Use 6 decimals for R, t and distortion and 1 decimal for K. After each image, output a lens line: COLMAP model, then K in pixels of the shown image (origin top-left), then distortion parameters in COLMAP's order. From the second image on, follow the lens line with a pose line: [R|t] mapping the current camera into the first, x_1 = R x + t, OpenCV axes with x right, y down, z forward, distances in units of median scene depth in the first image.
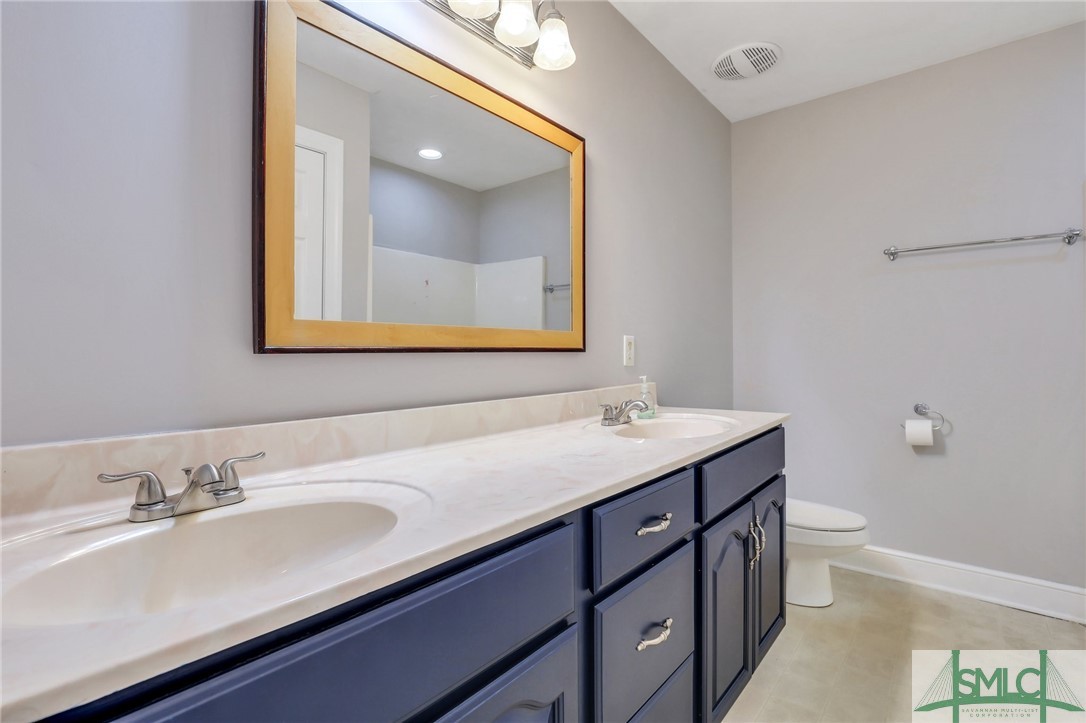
lens RADIAL K [[490.2, 0, 541.6], [0, 490.2, 353.3], [0, 0, 1]] dist [-0.024967, 0.001217]
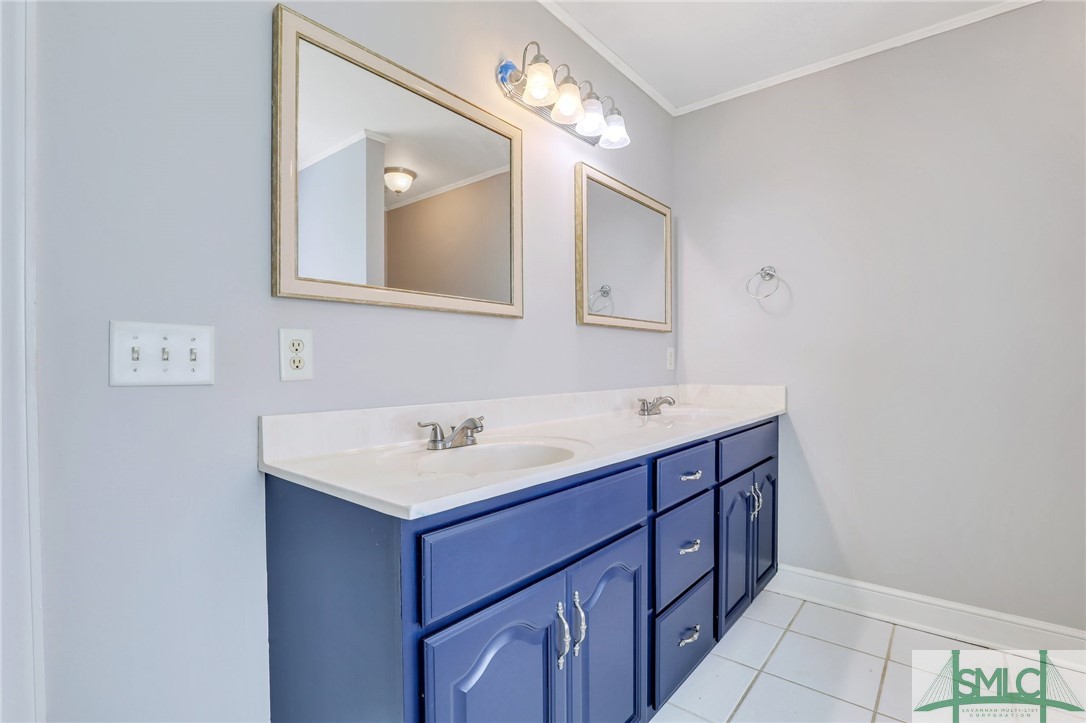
lens RADIAL K [[503.5, 0, 550.4], [0, 503.5, 362.5], [0, 0, 1]] dist [-0.024978, 0.001942]
pose [[0.999542, 0.009659, 0.028692, -0.186506], [-0.009826, 0.999936, 0.005681, -0.000721], [-0.028635, -0.005961, 0.999572, -0.403430]]
